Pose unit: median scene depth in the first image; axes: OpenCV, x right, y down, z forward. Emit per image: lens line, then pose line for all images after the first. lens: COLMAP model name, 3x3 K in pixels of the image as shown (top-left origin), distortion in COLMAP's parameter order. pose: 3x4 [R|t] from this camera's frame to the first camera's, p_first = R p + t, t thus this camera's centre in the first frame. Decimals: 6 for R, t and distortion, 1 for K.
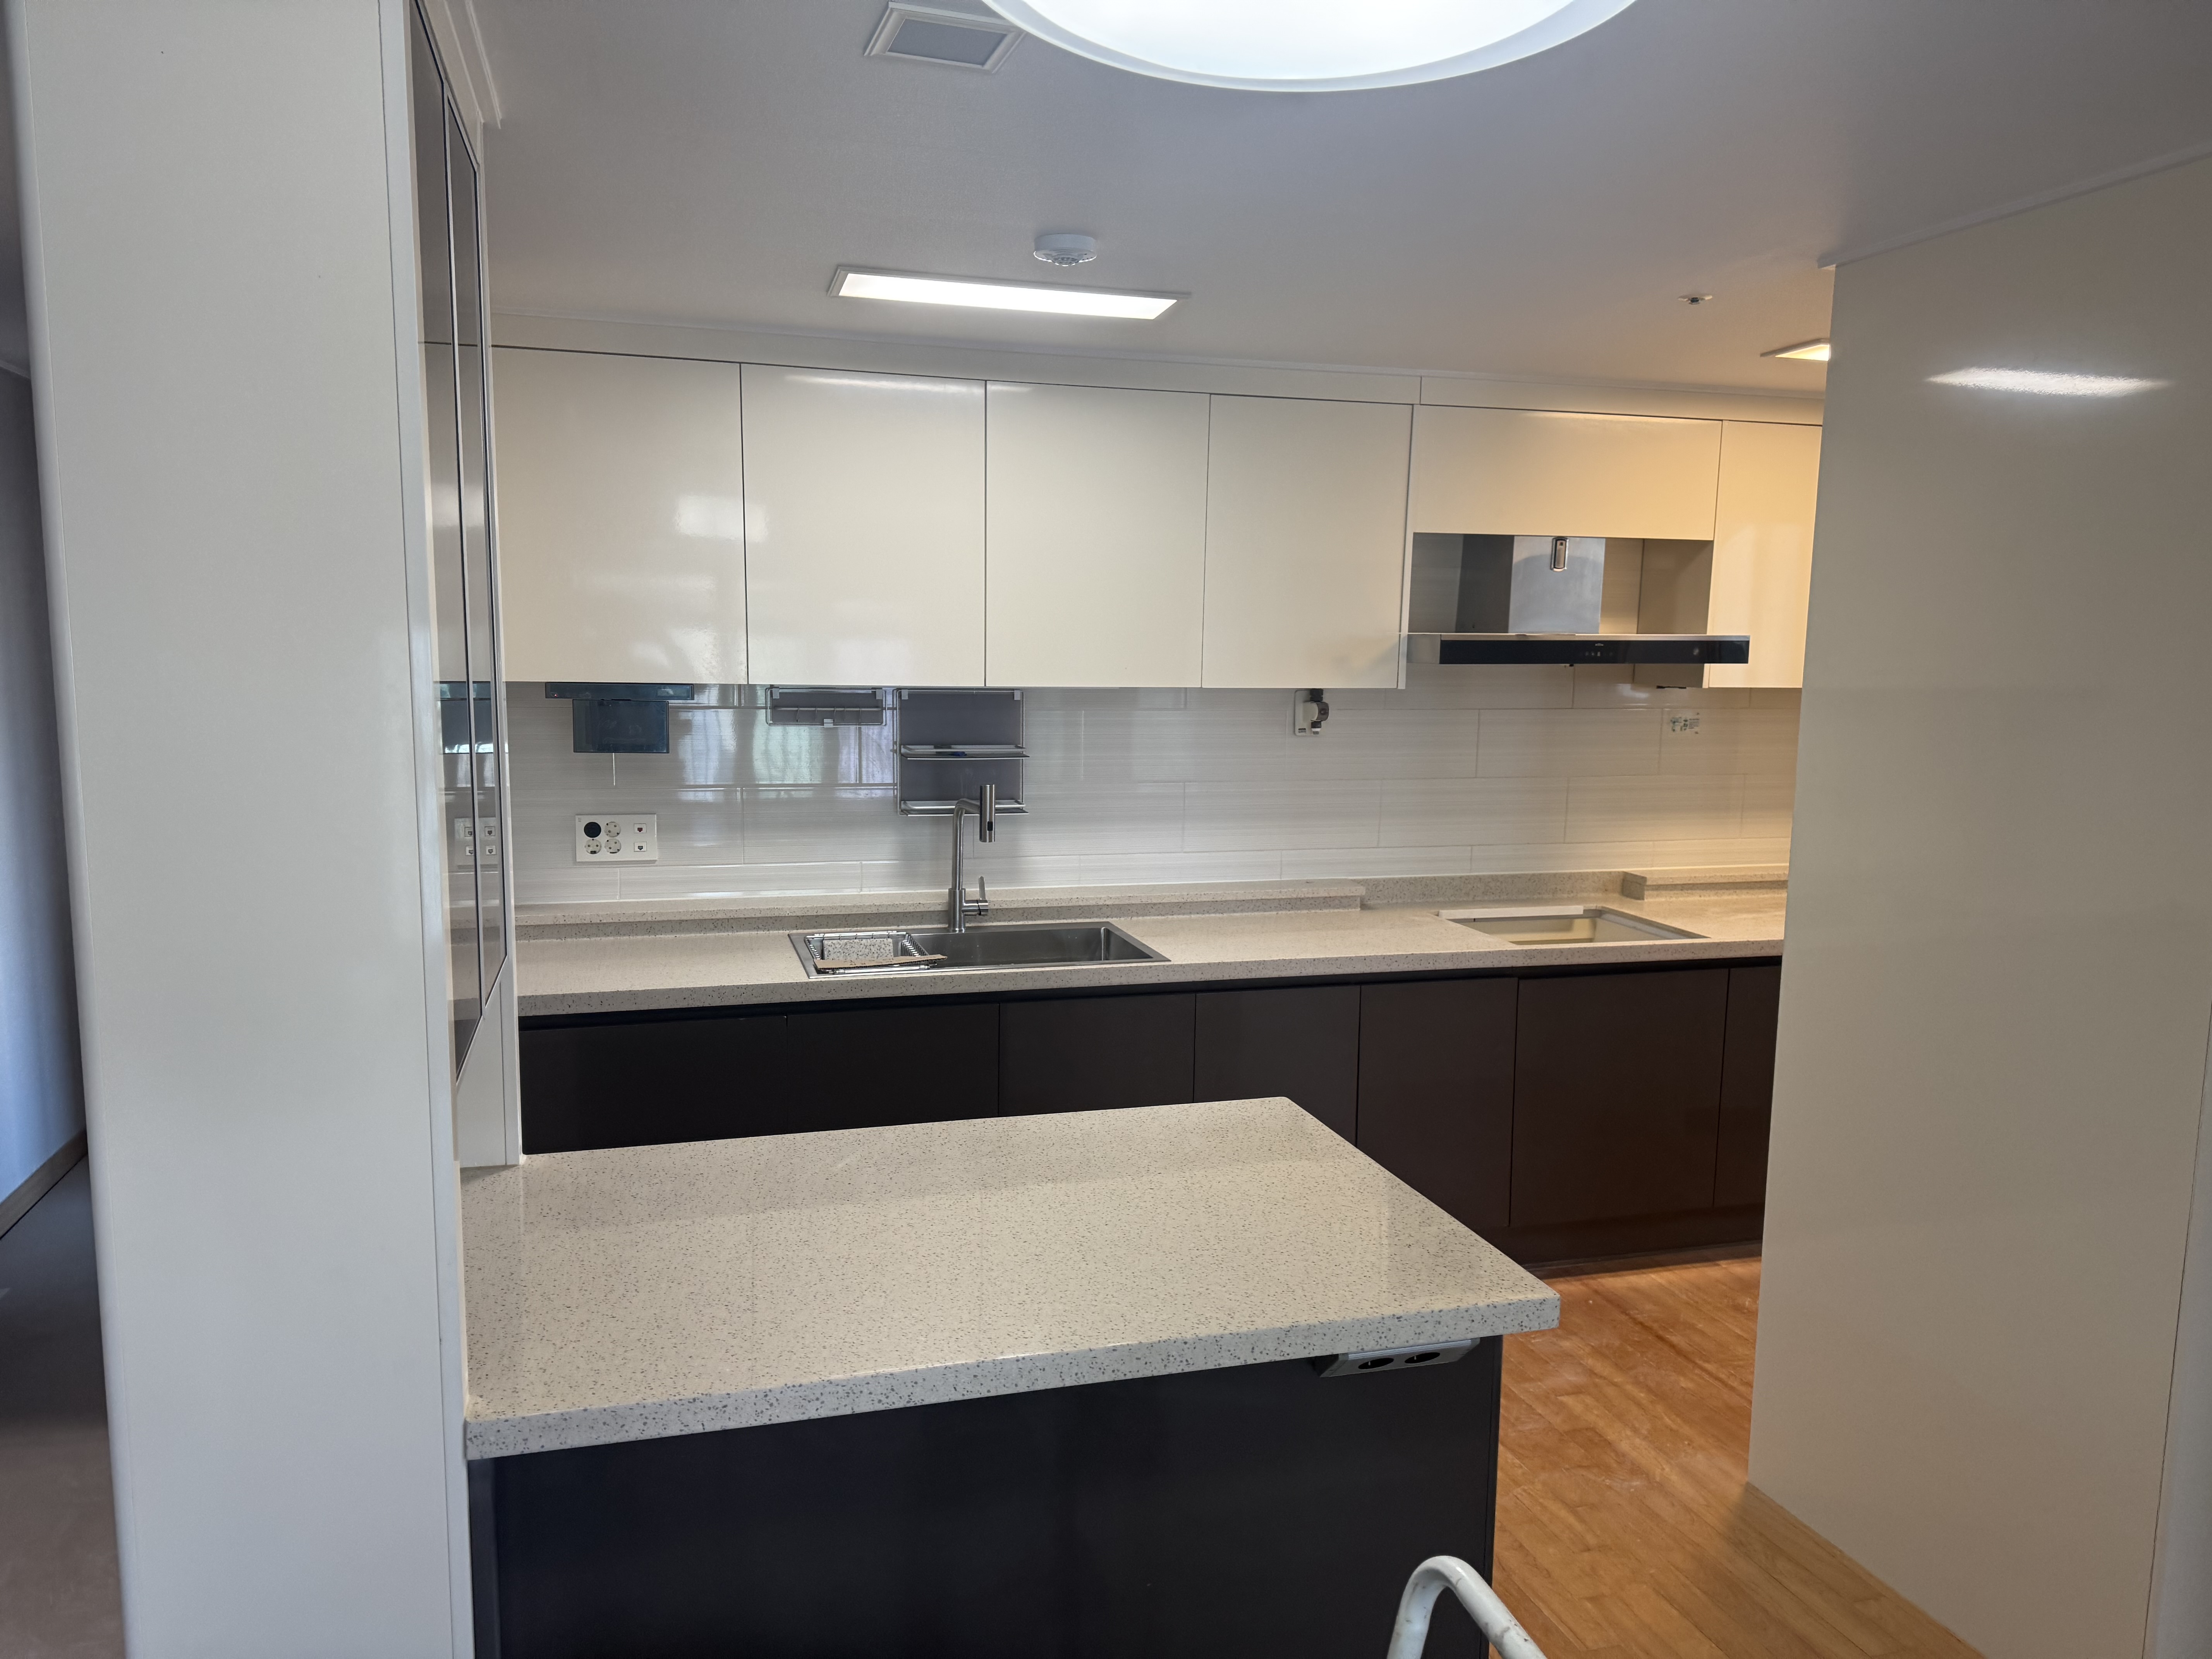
lens RADIAL K [[1549.1, 0, 1099.5], [0, 1549.1, 827.1], [0, 0, 1]] dist [0.088099, -0.118843]
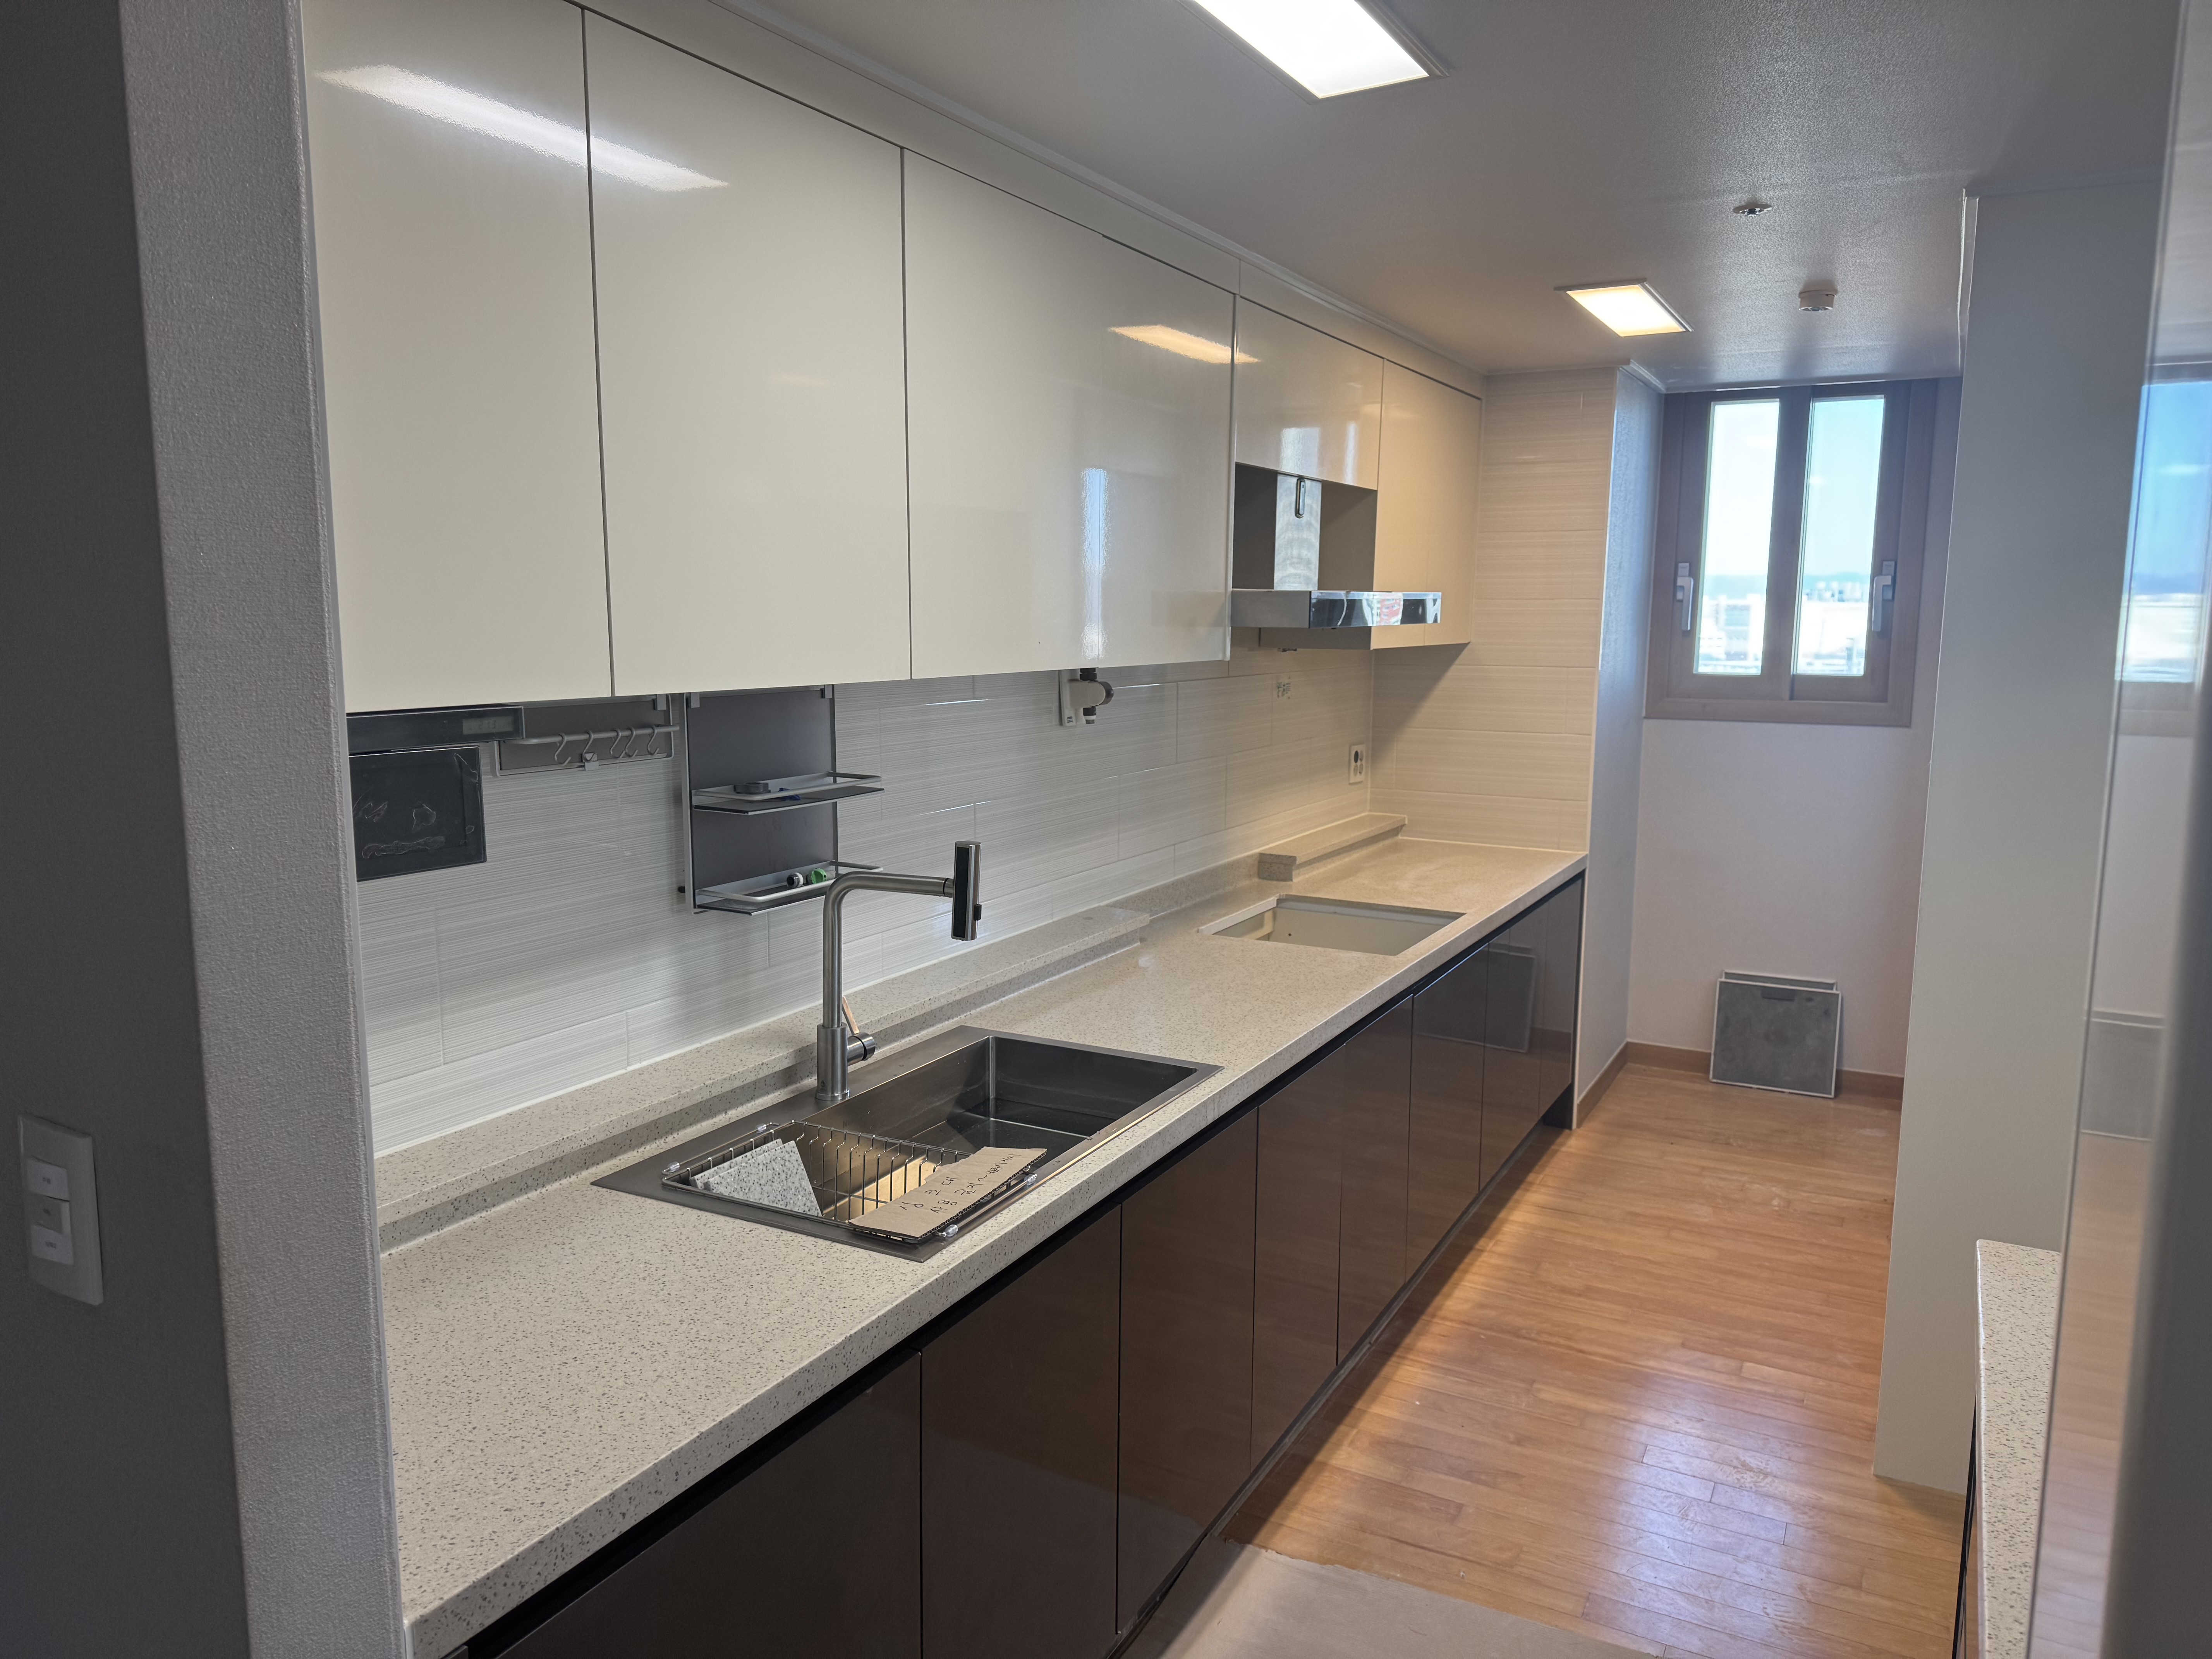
lens RADIAL K [[1549.1, 0, 1103.3], [0, 1549.1, 815.8], [0, 0, 1]] dist [0.088099, -0.118843]
pose [[0.696527, -0.107076, 0.709496, -0.416092], [0.088435, 0.994075, 0.063206, -0.065317], [-0.712060, 0.018720, 0.701869, 0.493734]]
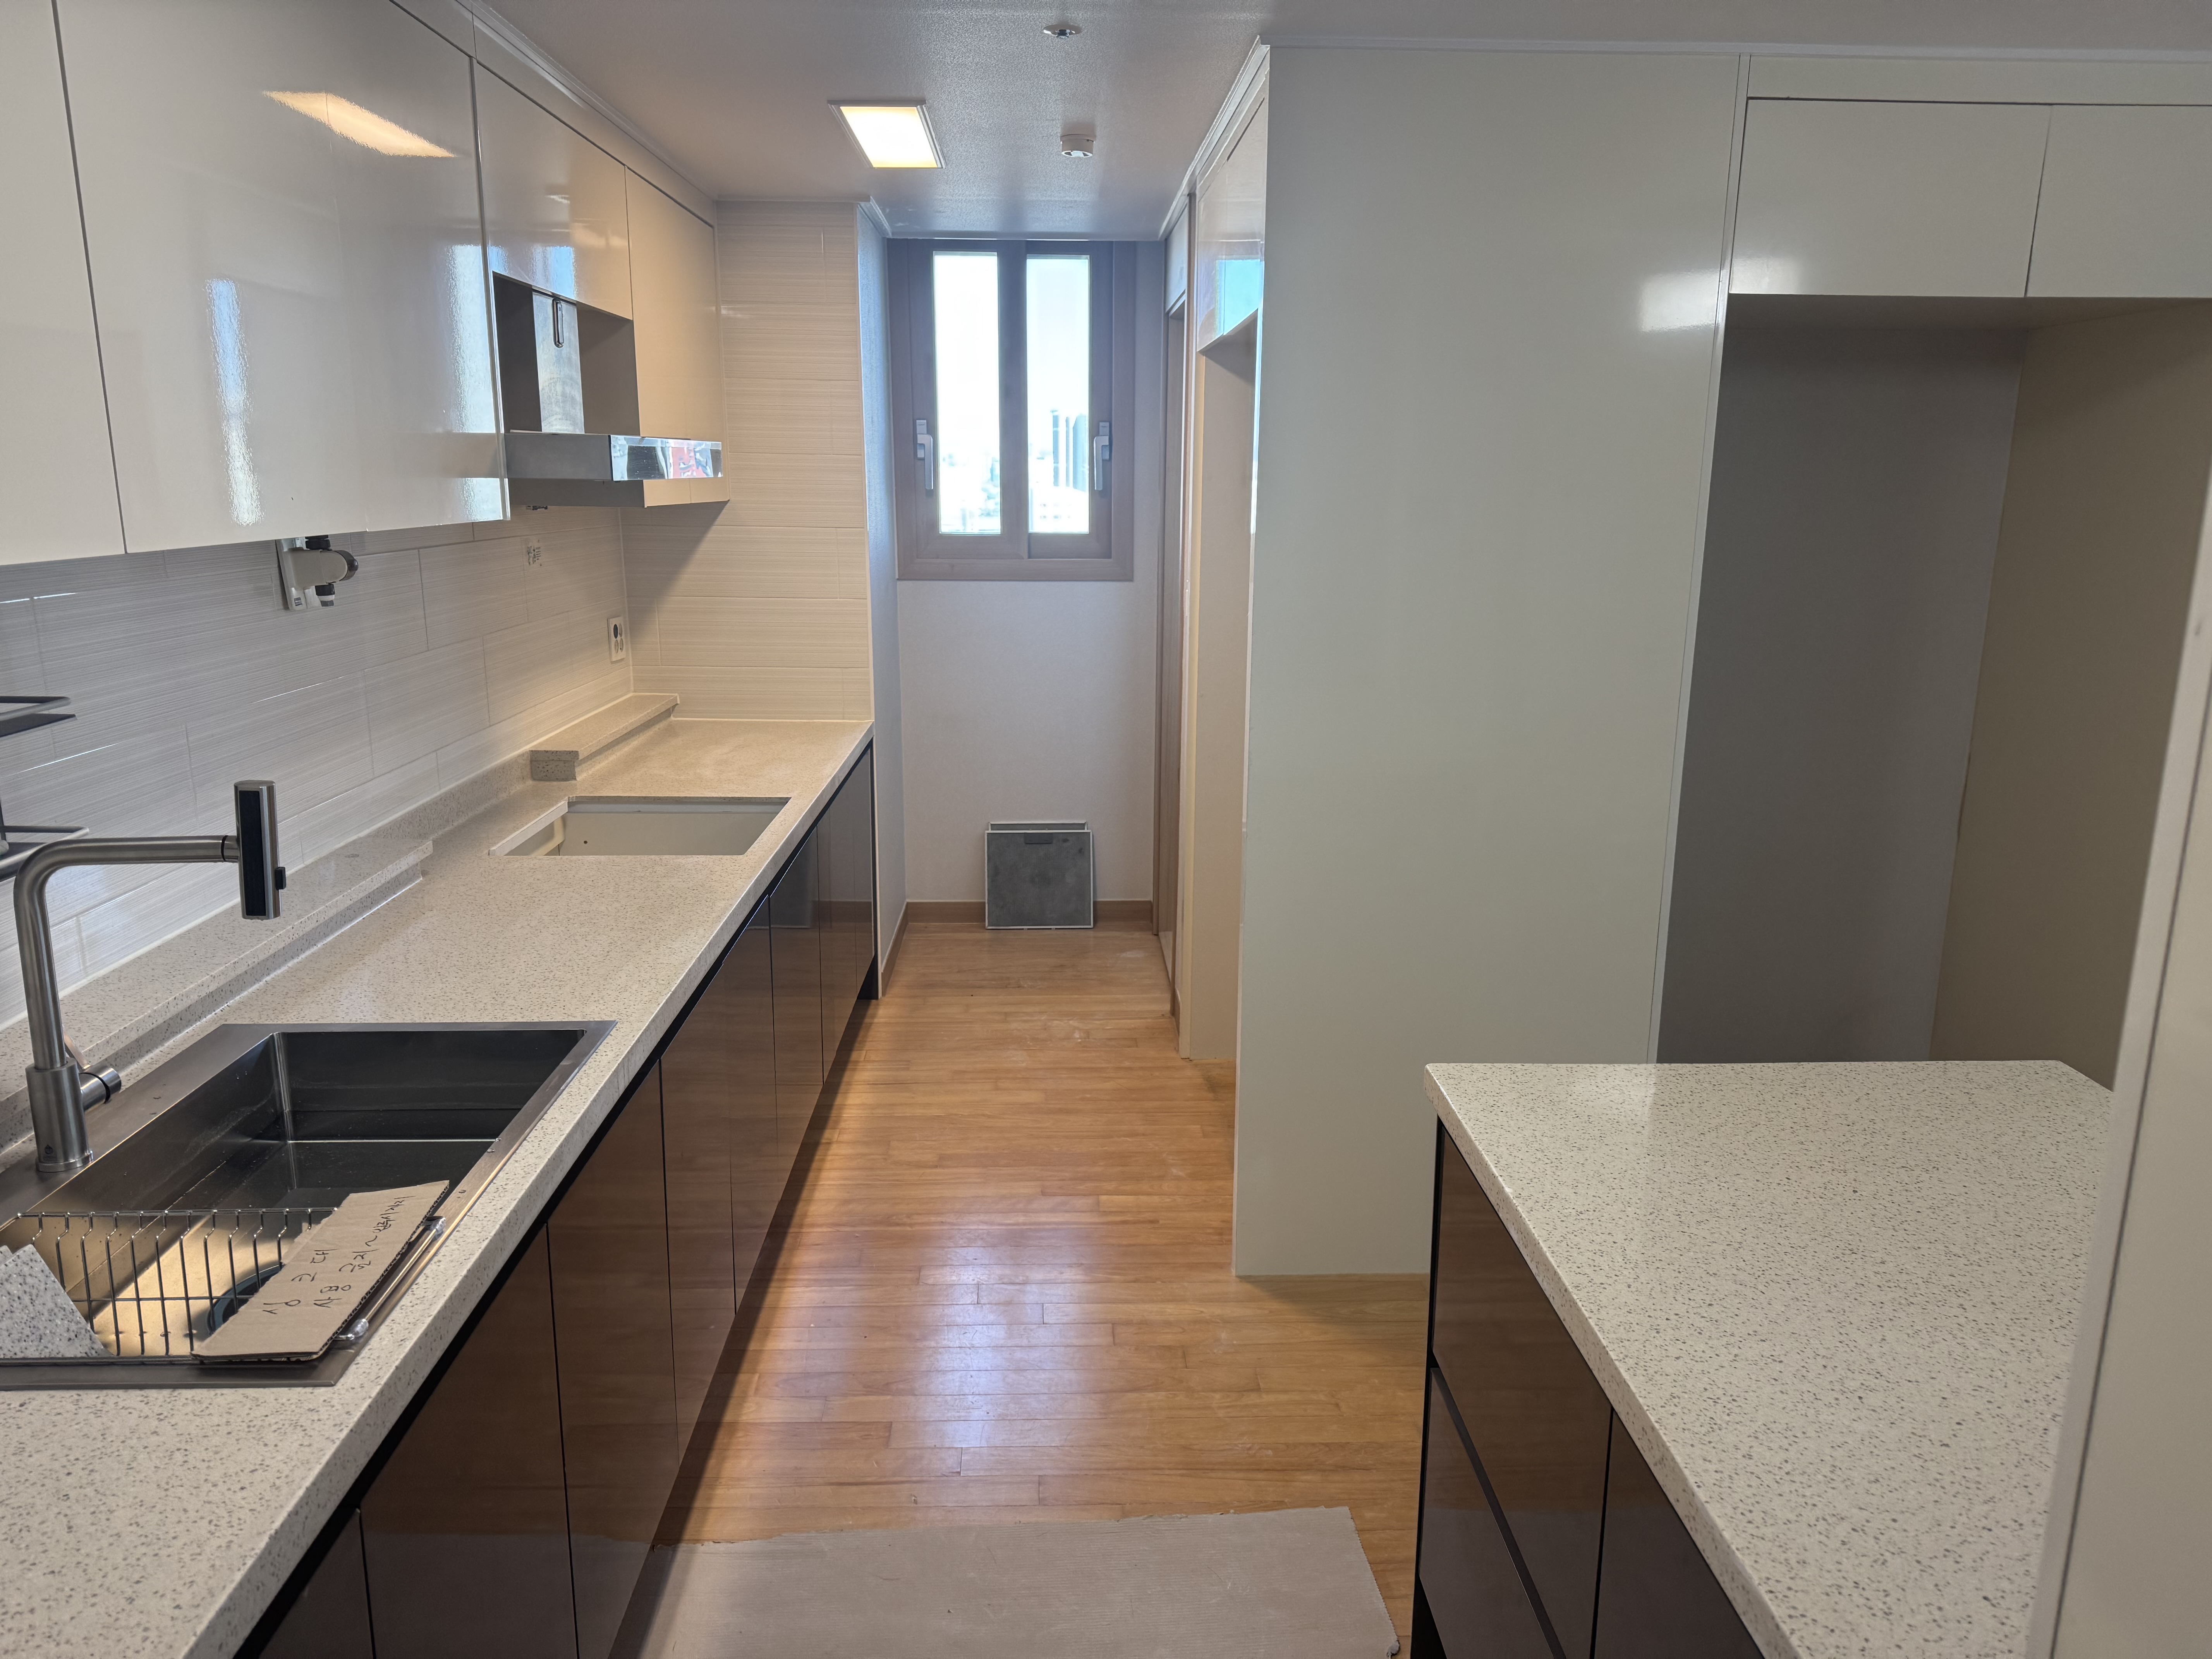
lens RADIAL K [[1549.1, 0, 1104.9], [0, 1549.1, 825.0], [0, 0, 1]] dist [0.088099, -0.118843]
pose [[0.236486, -0.228483, 0.944389, -0.387953], [0.110417, 0.971982, 0.207509, -0.073744], [-0.965341, 0.055204, 0.255089, 0.603593]]
